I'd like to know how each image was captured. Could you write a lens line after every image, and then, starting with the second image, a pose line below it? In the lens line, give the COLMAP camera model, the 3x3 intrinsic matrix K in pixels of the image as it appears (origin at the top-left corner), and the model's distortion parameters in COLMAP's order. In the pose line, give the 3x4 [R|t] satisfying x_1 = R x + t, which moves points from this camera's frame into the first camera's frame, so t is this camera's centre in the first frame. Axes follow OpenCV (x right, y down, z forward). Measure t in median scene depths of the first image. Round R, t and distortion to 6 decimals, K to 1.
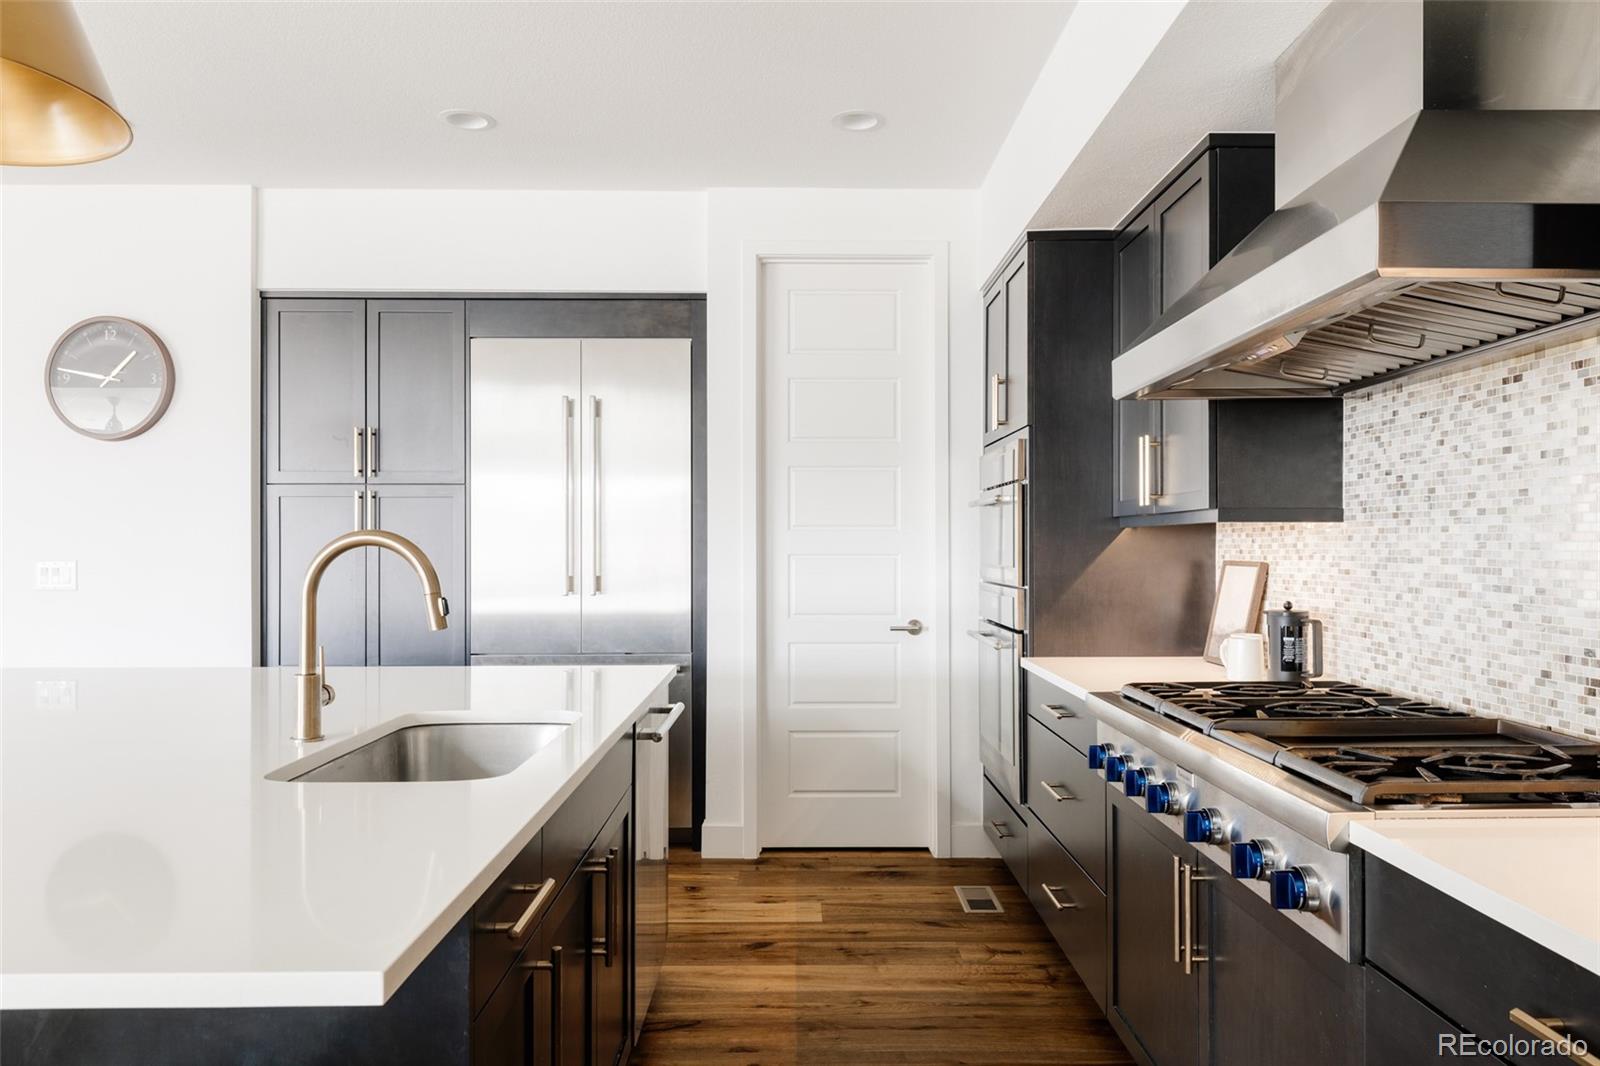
lens RADIAL K [[1097.9, 0, 796.9], [0, 1097.9, 539.0], [0, 0, 1]] dist [-0.003963, -0.009156]
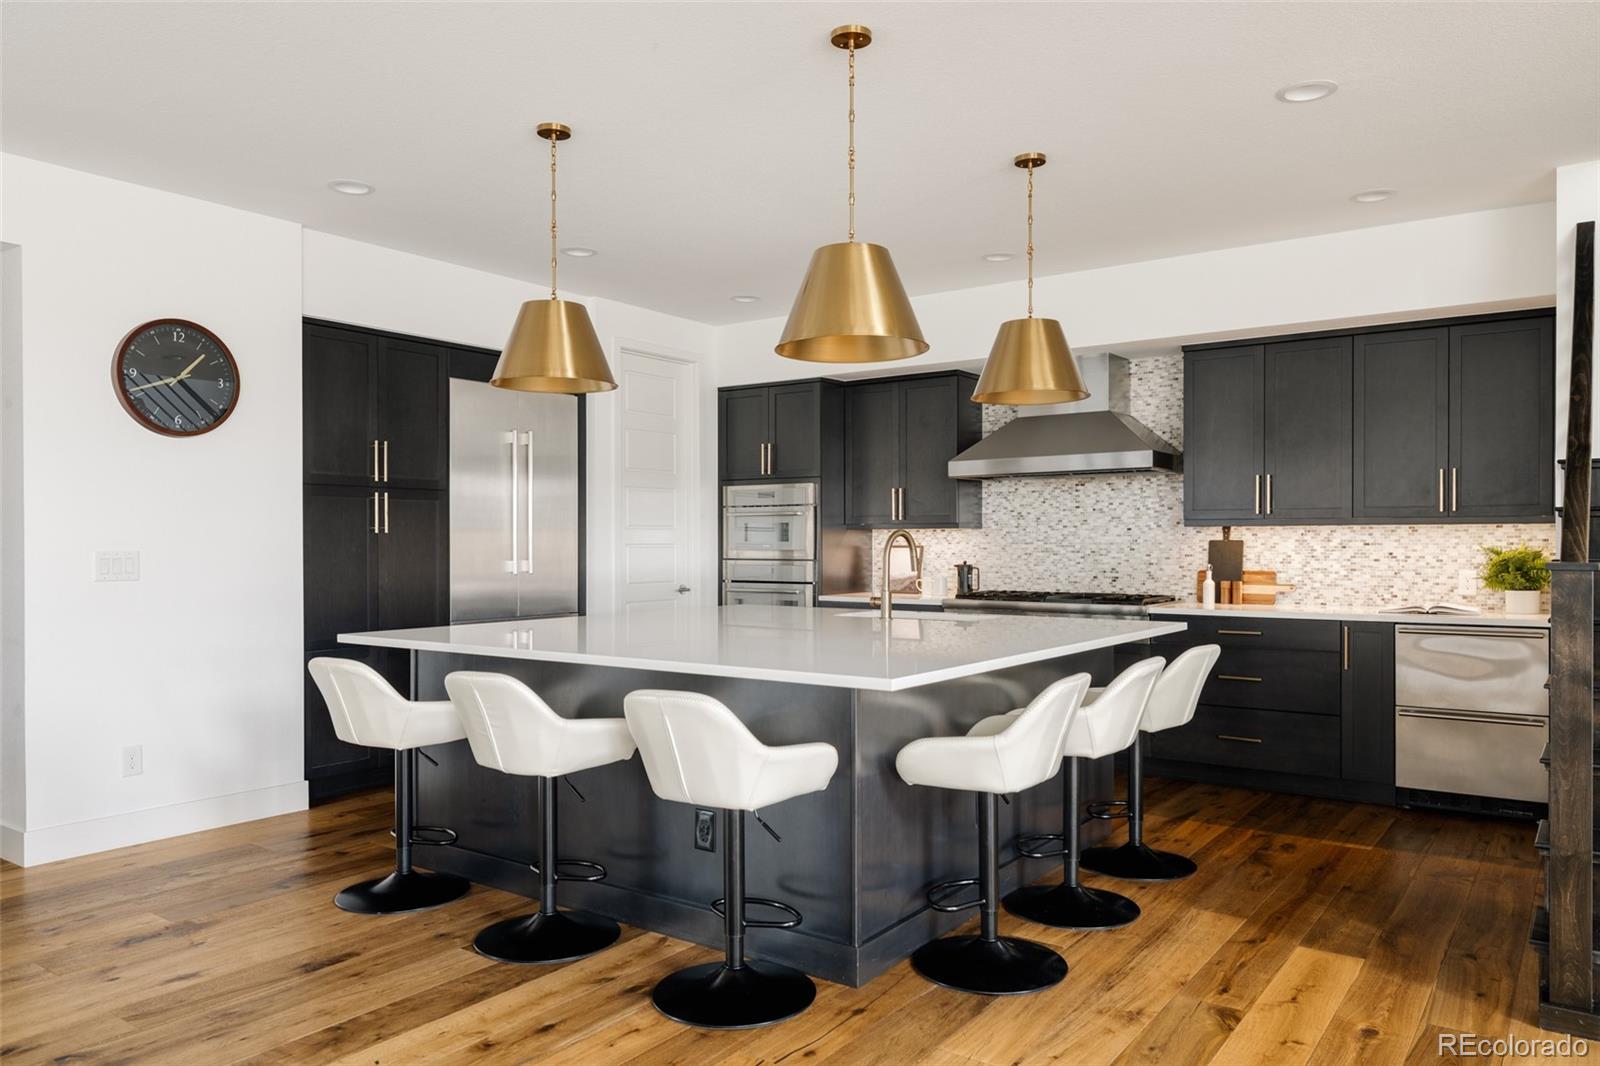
lens RADIAL K [[1097.9, 0, 798.0], [0, 1097.9, 534.5], [0, 0, 1]] dist [-0.003963, -0.009156]
pose [[0.602660, 0.007196, 0.797966, -1.993193], [-0.005048, 0.999974, -0.005205, 0.014335], [-0.797982, -0.000892, 0.602681, -0.213602]]
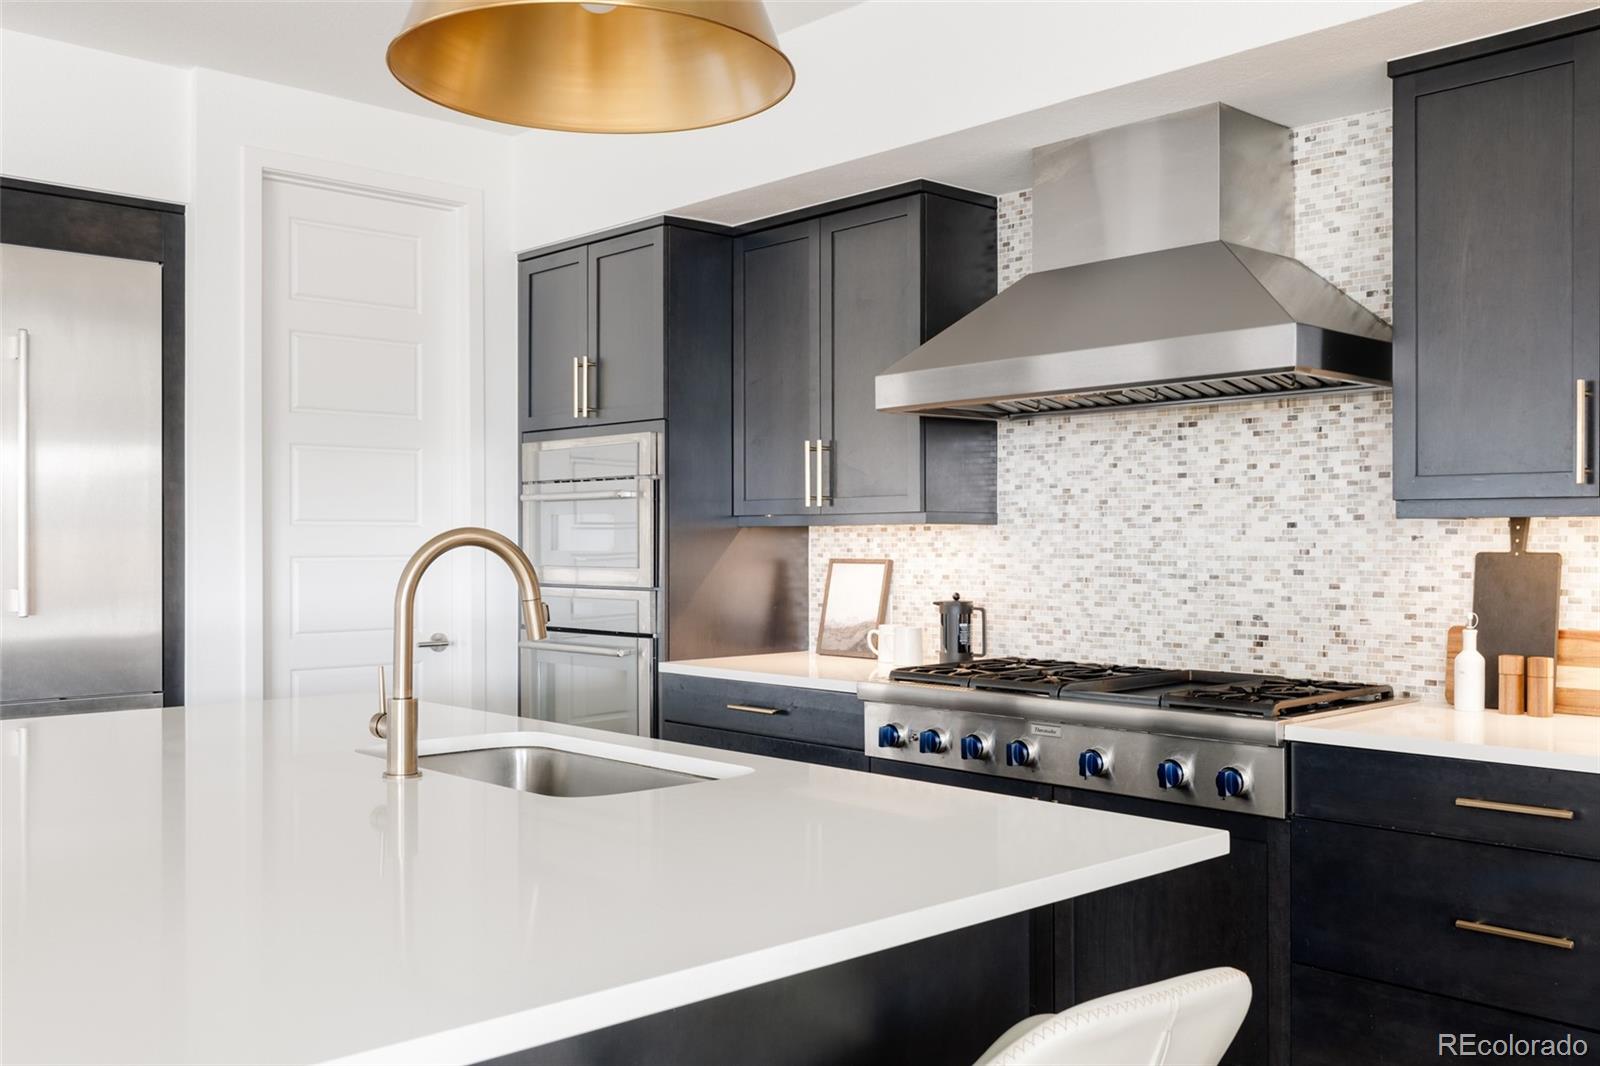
lens RADIAL K [[1463.5, 0, 808.5], [0, 1463.5, 540.5], [0, 0, 1]] dist [-0.007789, 0.000000]
pose [[0.736468, 0.001749, 0.676470, -0.808267], [-0.004372, 0.999988, 0.002174, -0.001151], [-0.676458, -0.004558, 0.736467, -0.032809]]
